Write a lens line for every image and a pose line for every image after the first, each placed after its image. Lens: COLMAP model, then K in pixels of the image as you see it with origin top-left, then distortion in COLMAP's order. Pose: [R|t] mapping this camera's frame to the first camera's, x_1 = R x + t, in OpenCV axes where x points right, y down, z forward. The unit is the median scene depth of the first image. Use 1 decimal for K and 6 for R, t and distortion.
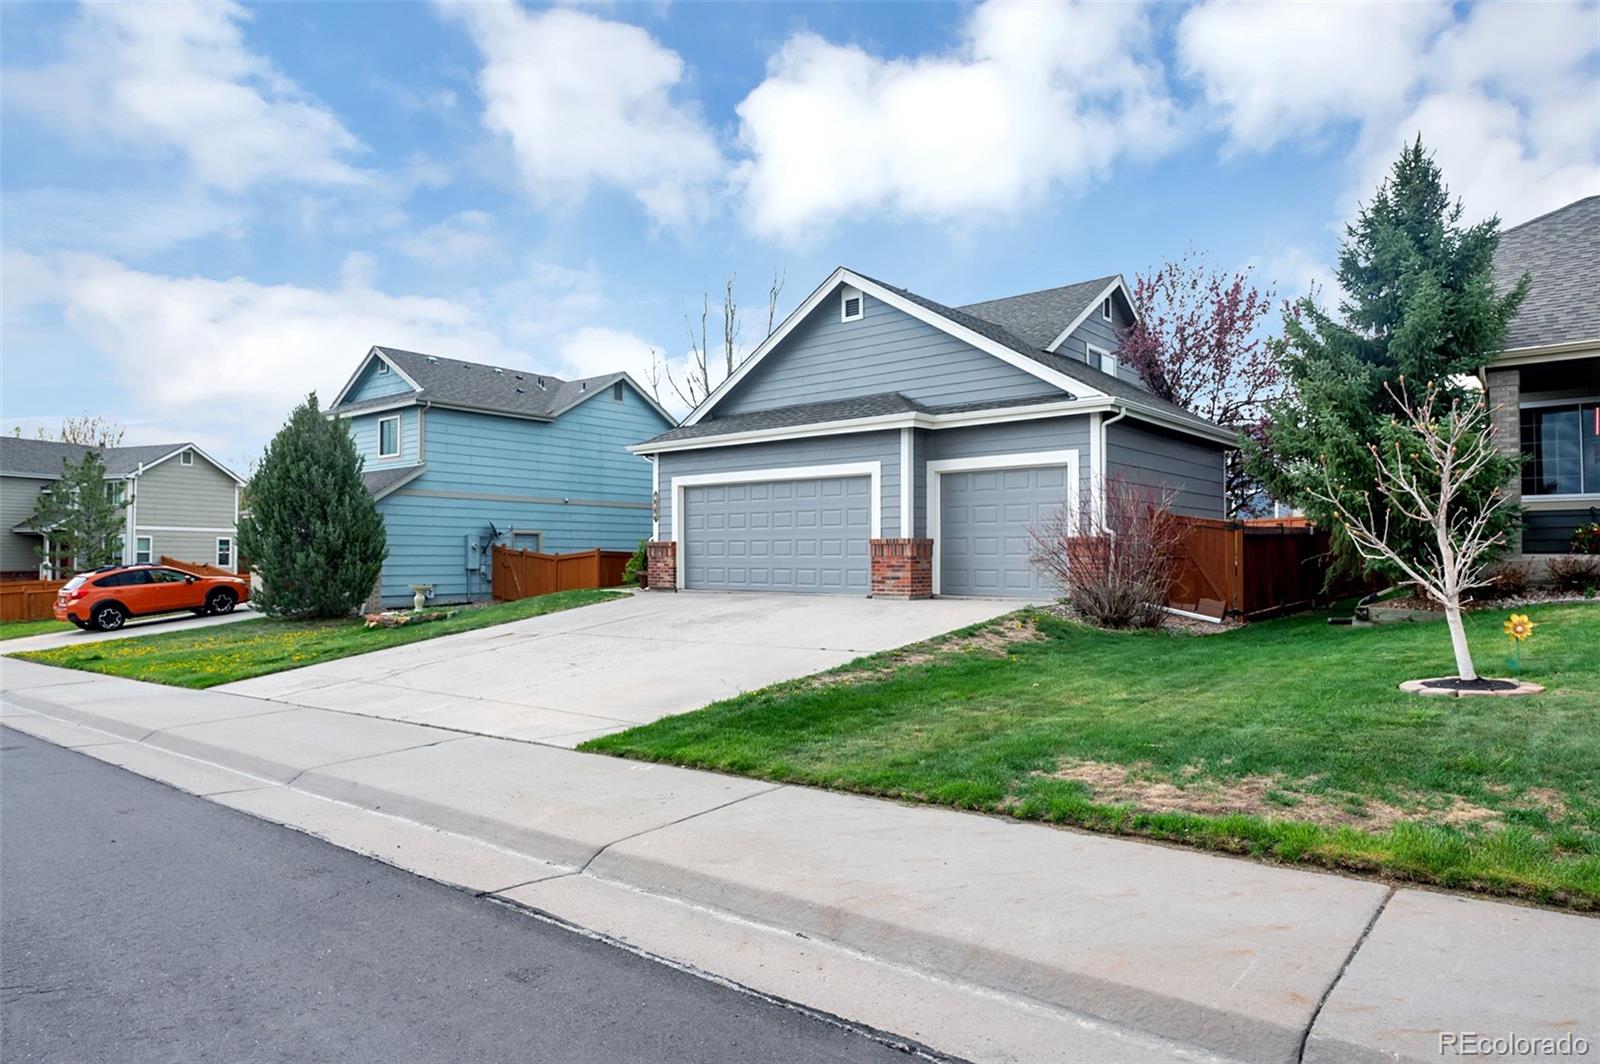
lens RADIAL K [[997.1, 0, 799.9], [0, 997.1, 535.5], [0, 0, 1]] dist [0.003695, 0.000763]
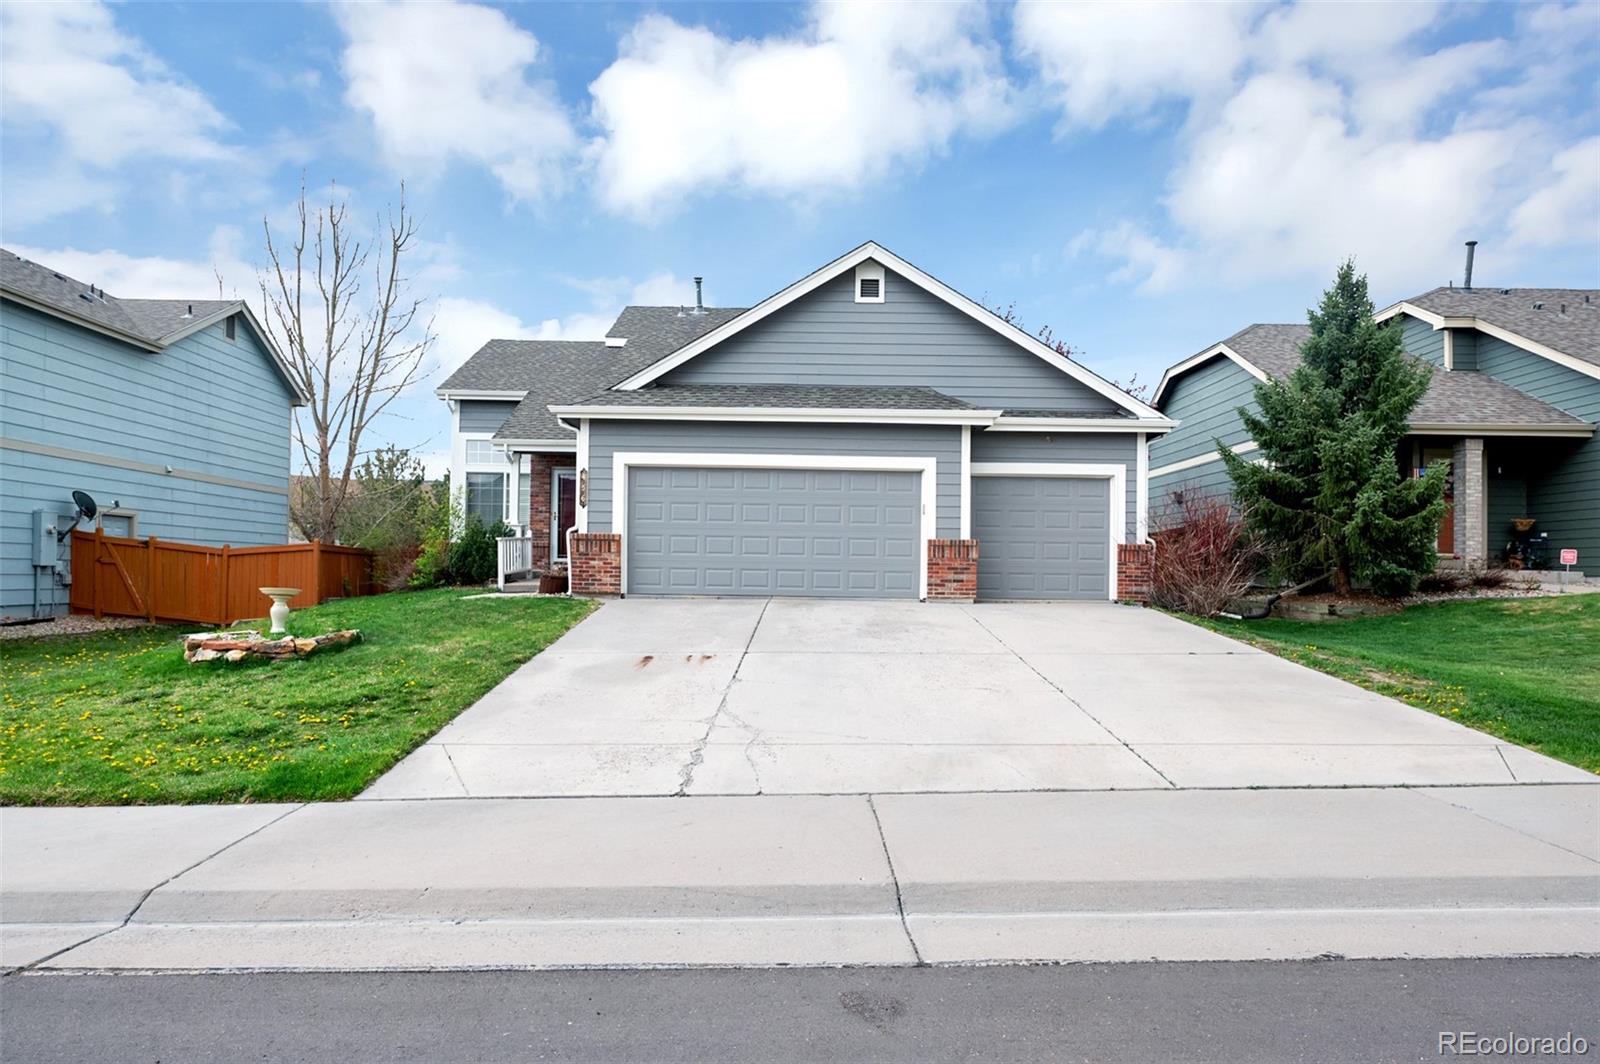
lens RADIAL K [[907.9, 0, 803.2], [0, 907.9, 563.8], [0, 0, 1]] dist [0.000893, 0.000683]
pose [[0.755931, 0.020121, 0.654342, -0.485121], [-0.029888, 0.999546, 0.003792, 0.022555], [-0.653968, -0.022423, 0.756189, 0.359588]]
